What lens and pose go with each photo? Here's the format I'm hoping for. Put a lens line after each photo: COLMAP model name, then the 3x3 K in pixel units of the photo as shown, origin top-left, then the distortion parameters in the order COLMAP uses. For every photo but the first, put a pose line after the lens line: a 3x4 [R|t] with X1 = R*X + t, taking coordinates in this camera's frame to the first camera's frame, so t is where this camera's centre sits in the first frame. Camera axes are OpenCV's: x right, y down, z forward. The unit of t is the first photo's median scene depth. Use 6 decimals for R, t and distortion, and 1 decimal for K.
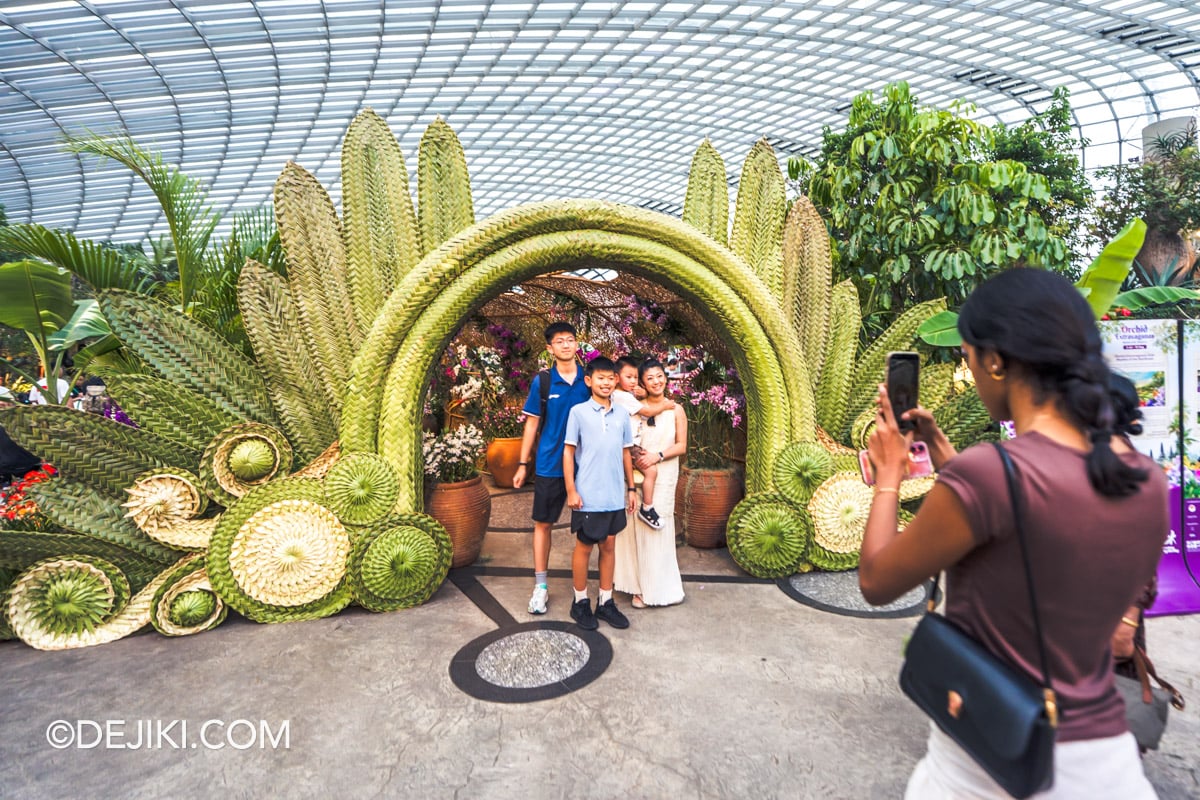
lens RADIAL K [[532.8, 0, 634.7], [0, 532.8, 384.6], [0, 0, 1]] dist [-0.002408, 0.000343]
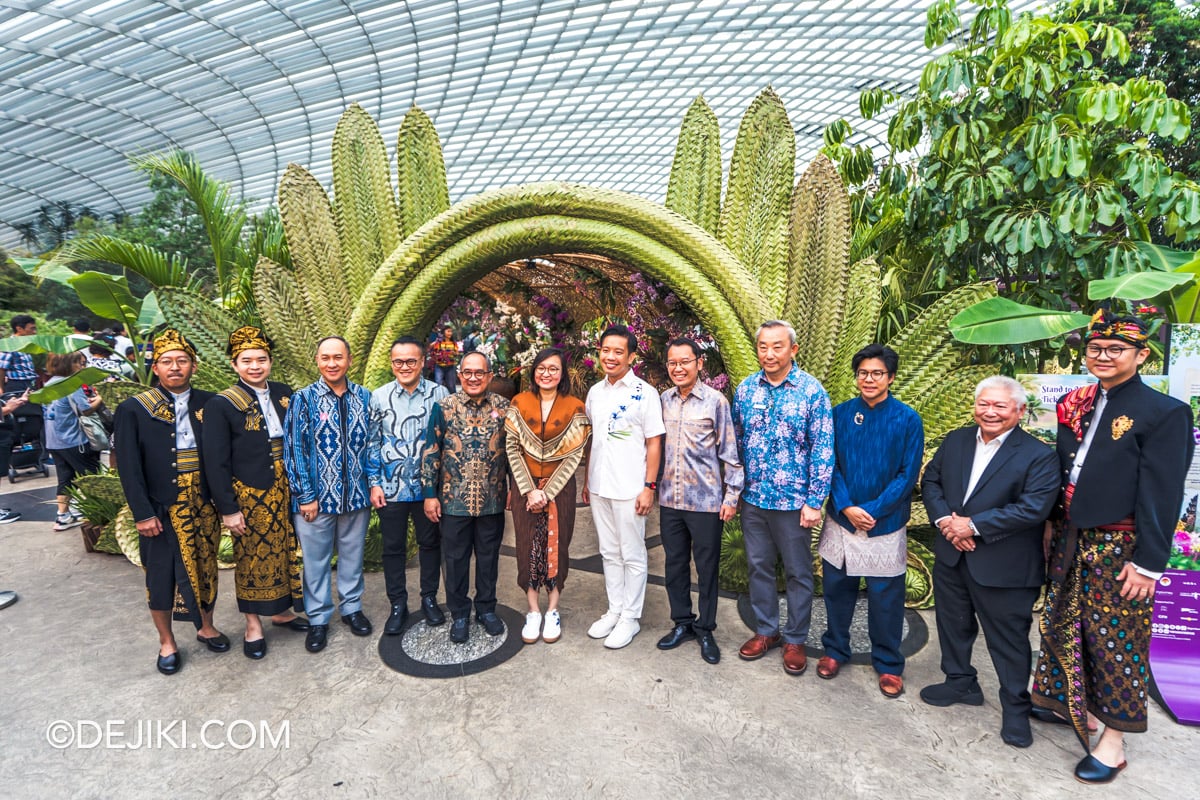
lens RADIAL K [[561.0, 0, 600.0], [0, 561.0, 400.0], [0, 0, 1]] dist [-0.003053, 0.001129]
pose [[0.956732, 0.053090, -0.286086, 0.307495], [-0.021649, 0.993476, 0.111965, -0.076972], [0.290164, -0.100927, 0.951640, 0.039303]]
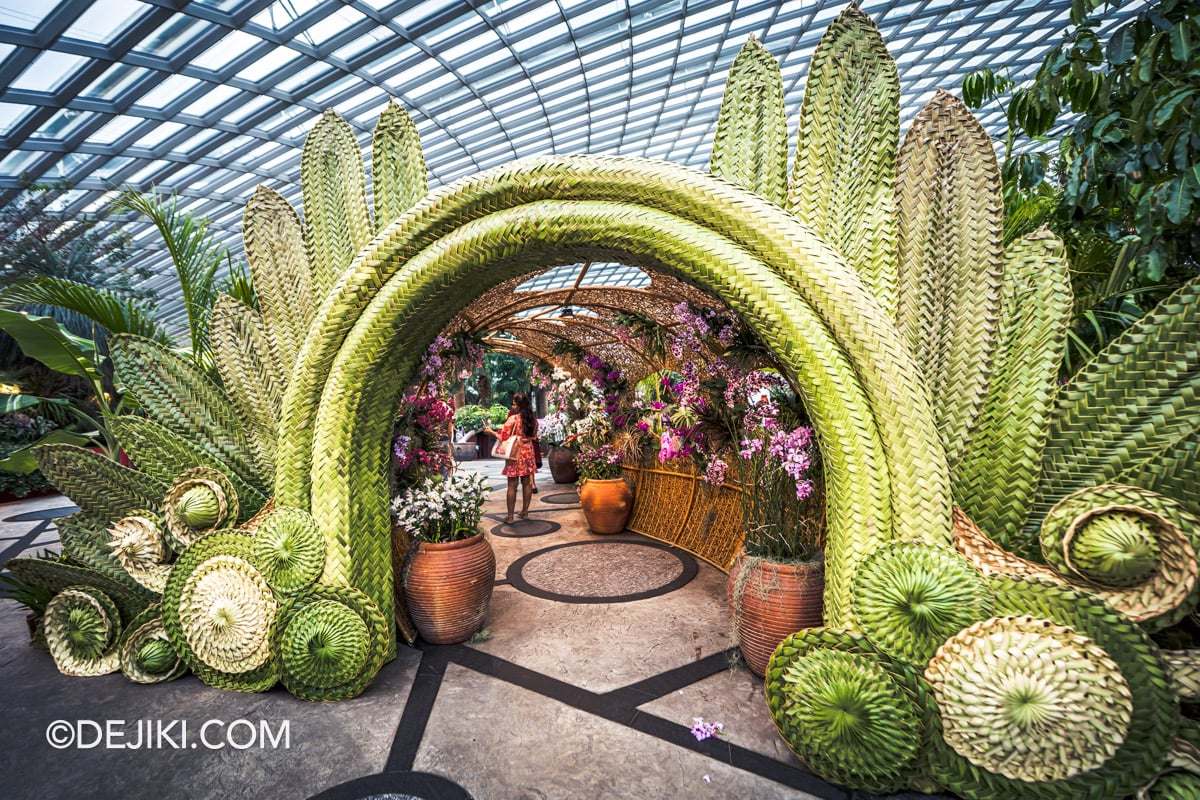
lens RADIAL K [[501.0, 0, 608.6], [0, 501.0, 412.3], [0, 0, 1]] dist [-0.003255, 0.000372]
pose [[0.905722, -0.001005, -0.423870, 0.267706], [-0.000948, 0.999990, -0.004399, -0.019264], [0.423870, 0.004386, 0.905712, 0.459288]]
